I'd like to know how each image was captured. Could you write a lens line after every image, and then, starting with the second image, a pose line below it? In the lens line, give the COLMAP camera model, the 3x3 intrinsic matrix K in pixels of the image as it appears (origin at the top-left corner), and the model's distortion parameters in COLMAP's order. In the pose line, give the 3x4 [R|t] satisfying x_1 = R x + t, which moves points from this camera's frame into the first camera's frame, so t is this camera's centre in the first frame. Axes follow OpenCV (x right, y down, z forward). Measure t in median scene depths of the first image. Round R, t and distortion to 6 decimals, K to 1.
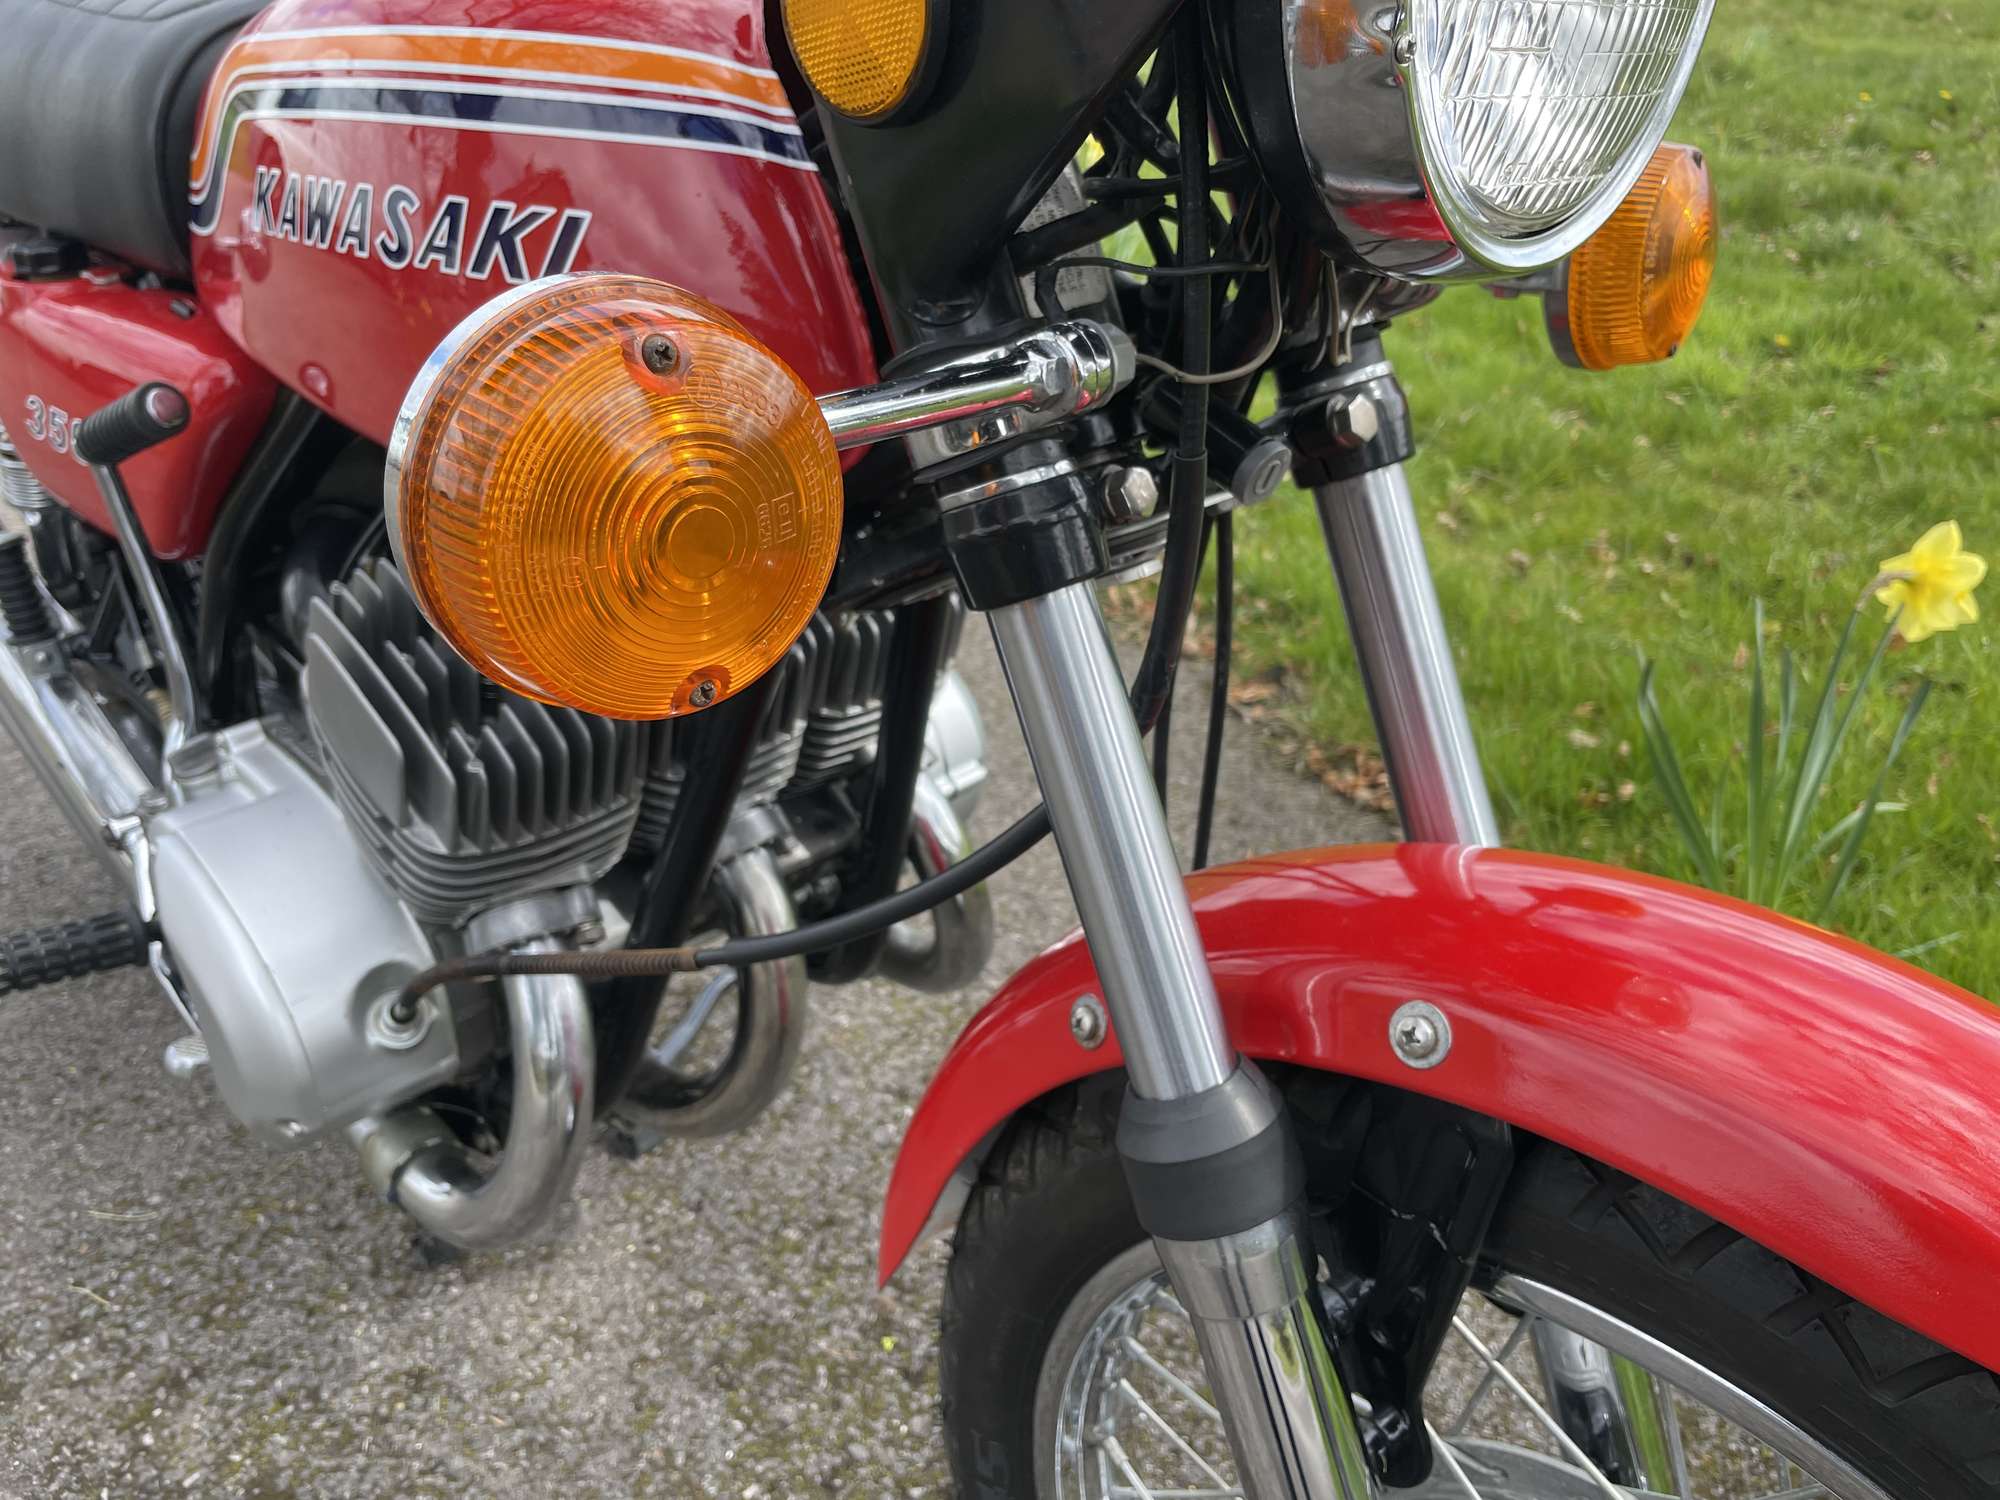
lens RADIAL K [[1531.5, 0, 1007.9], [0, 1531.5, 727.2], [0, 0, 1]] dist [0.090343, -0.128292]
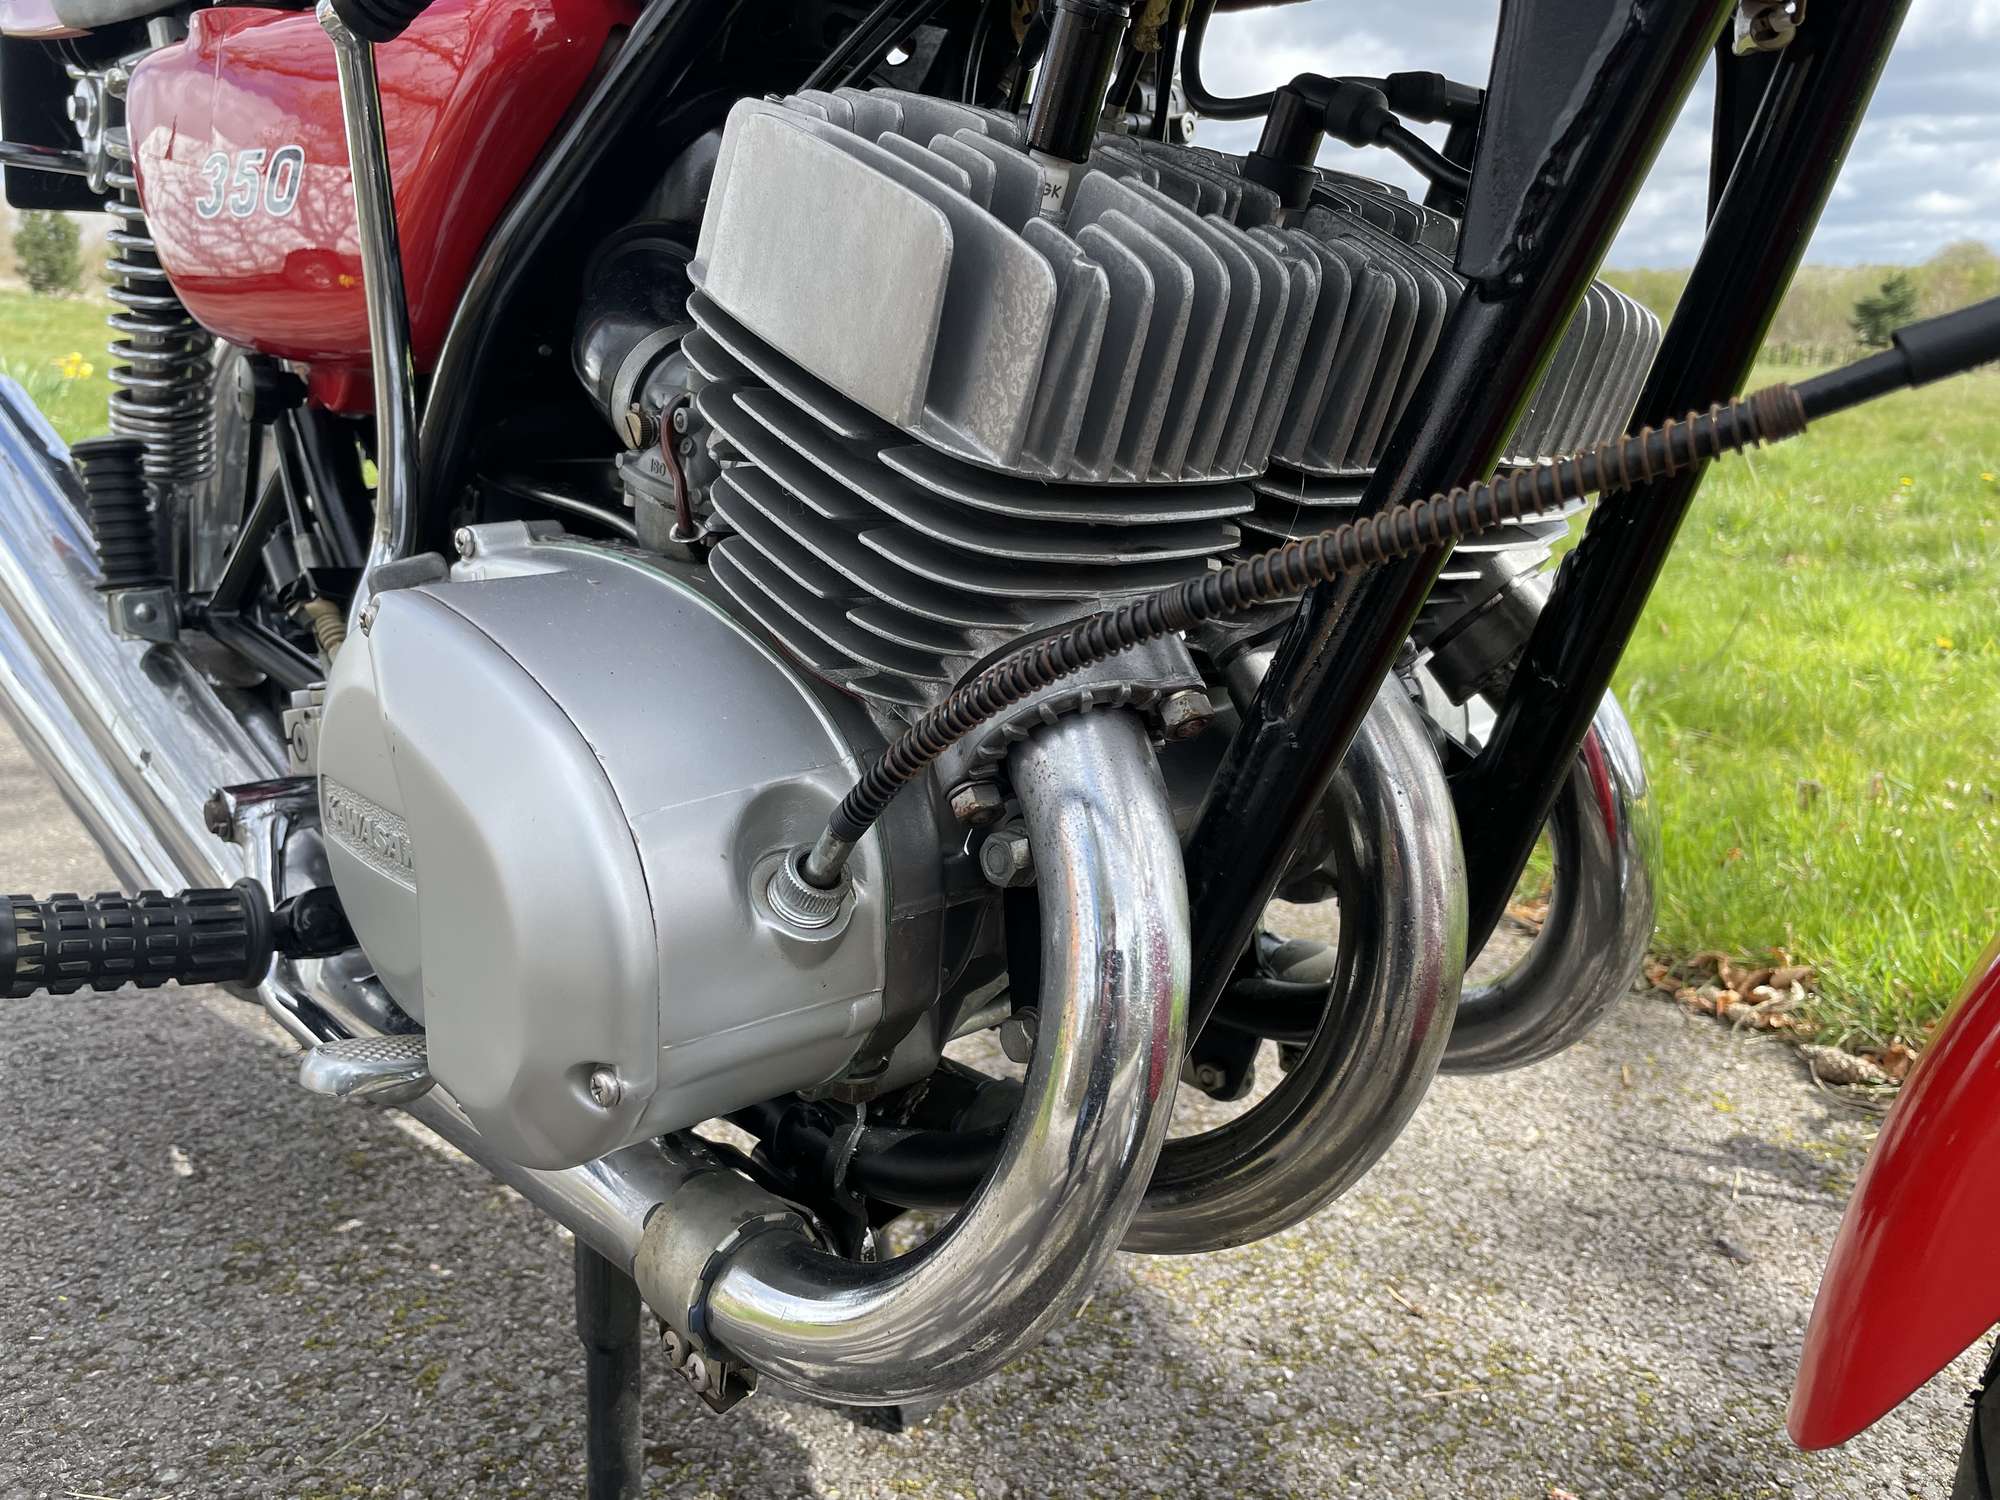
lens RADIAL K [[1531.5, 0, 1007.9], [0, 1531.5, 727.2], [0, 0, 1]] dist [0.090343, -0.128292]
pose [[0.999966, 0.007886, -0.002489, -0.210575], [-0.008265, 0.962994, -0.269397, 0.182441], [0.000272, 0.269408, 0.963026, 0.311126]]
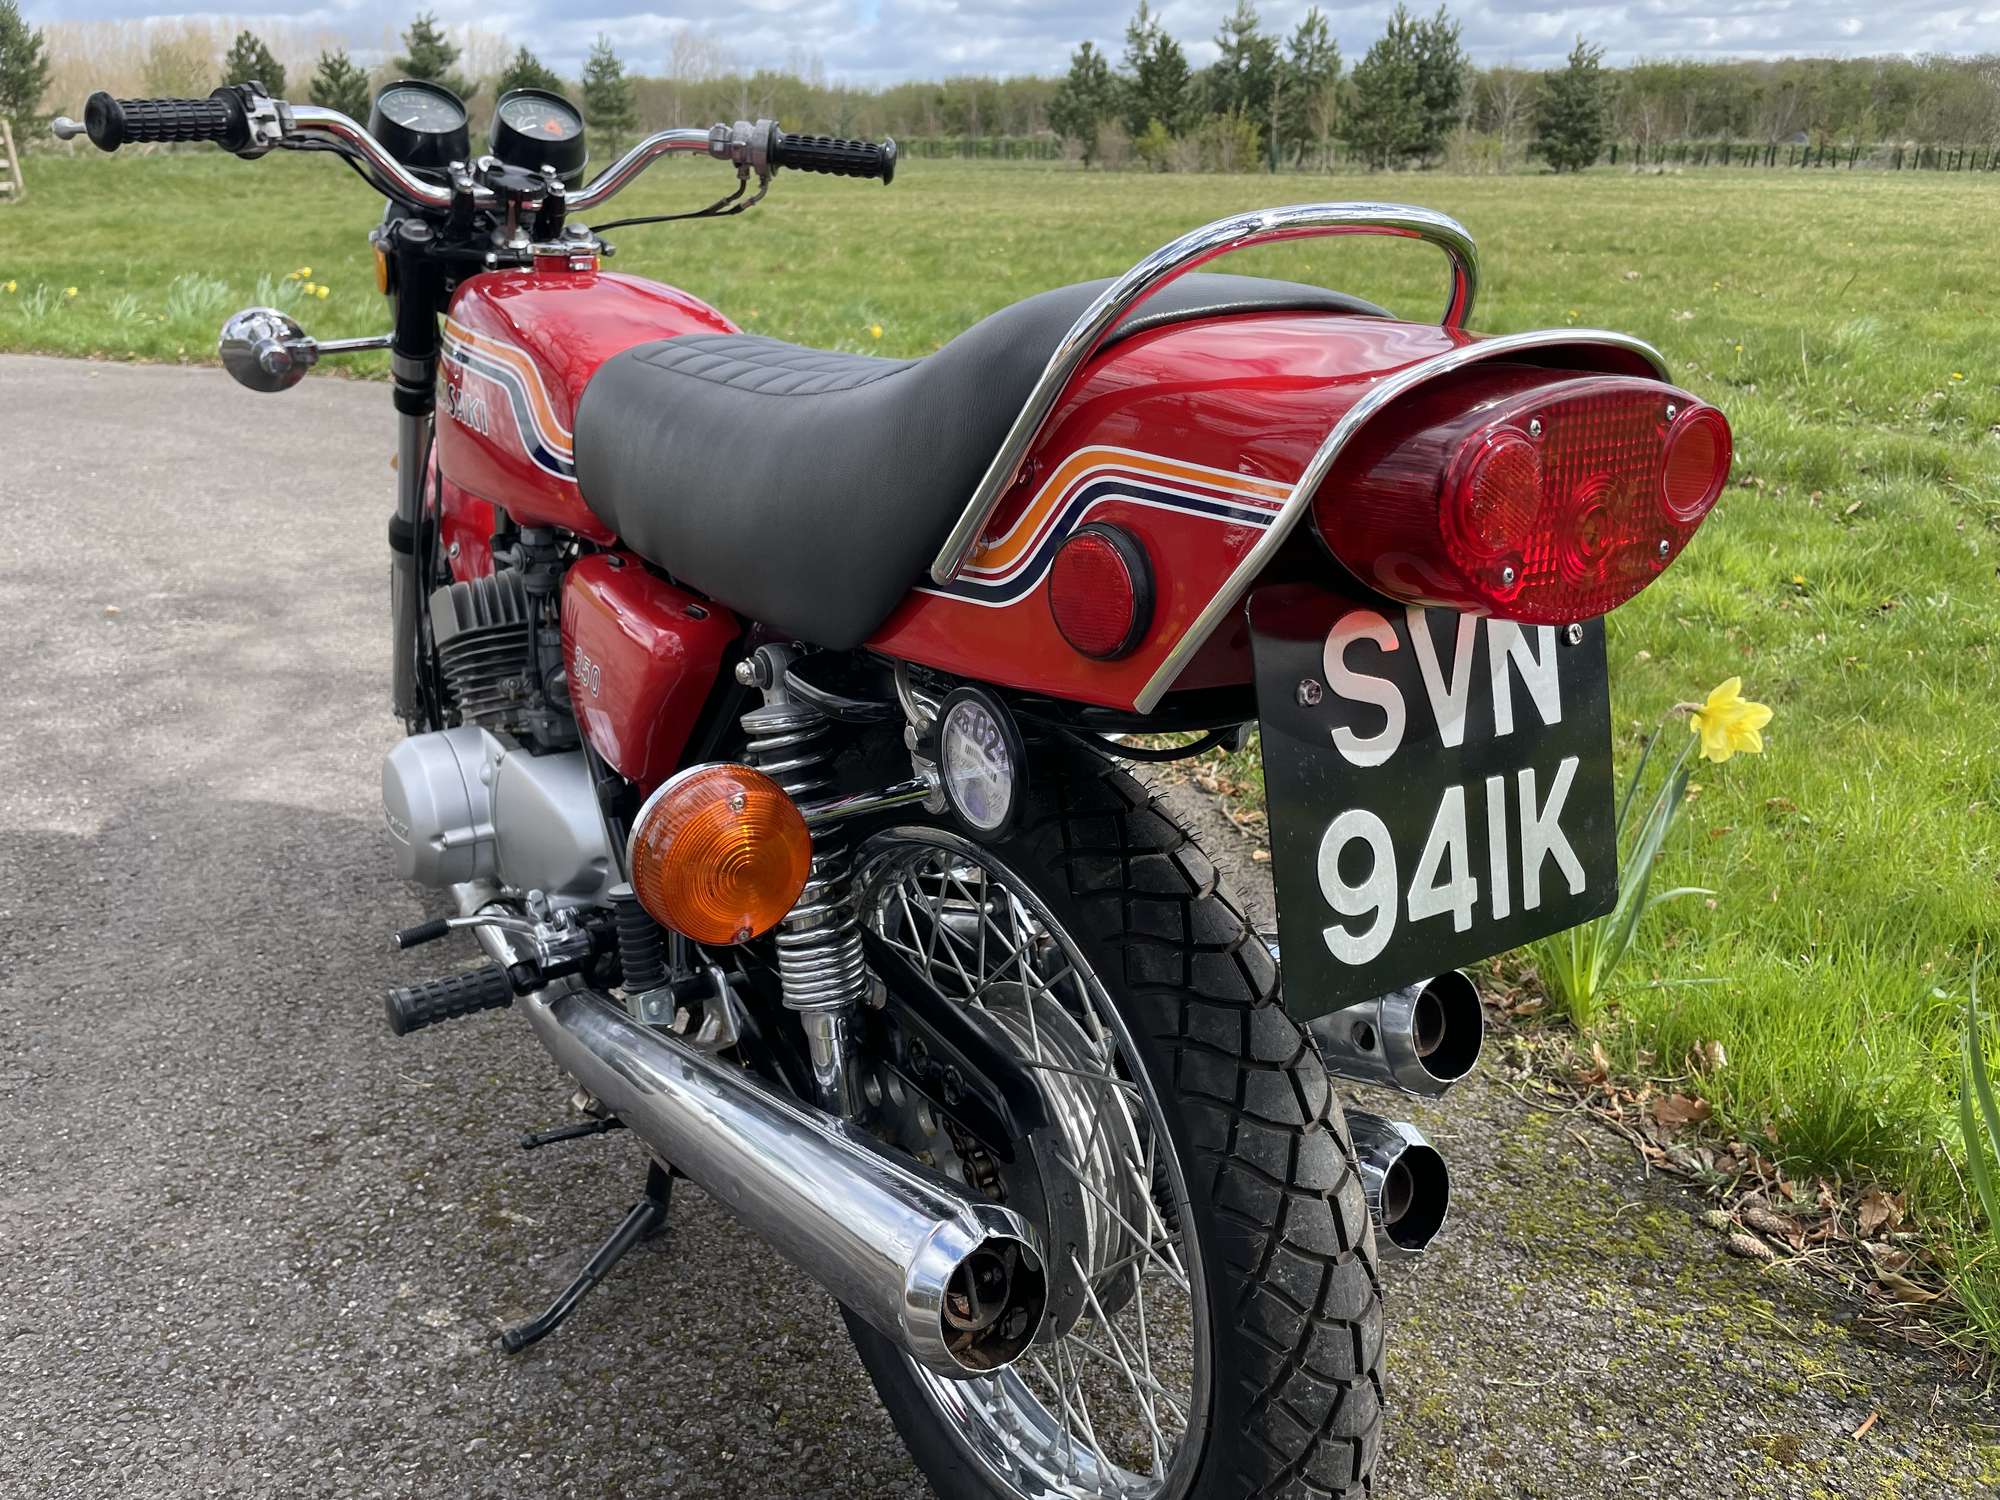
lens RADIAL K [[1531.5, 0, 1007.9], [0, 1531.5, 727.2], [0, 0, 1]] dist [0.090343, -0.128292]
pose [[0.993073, 0.031467, -0.113207, 0.169349], [-0.049184, 0.986327, -0.157288, 0.195799], [0.106710, 0.161766, 0.981043, -0.476233]]
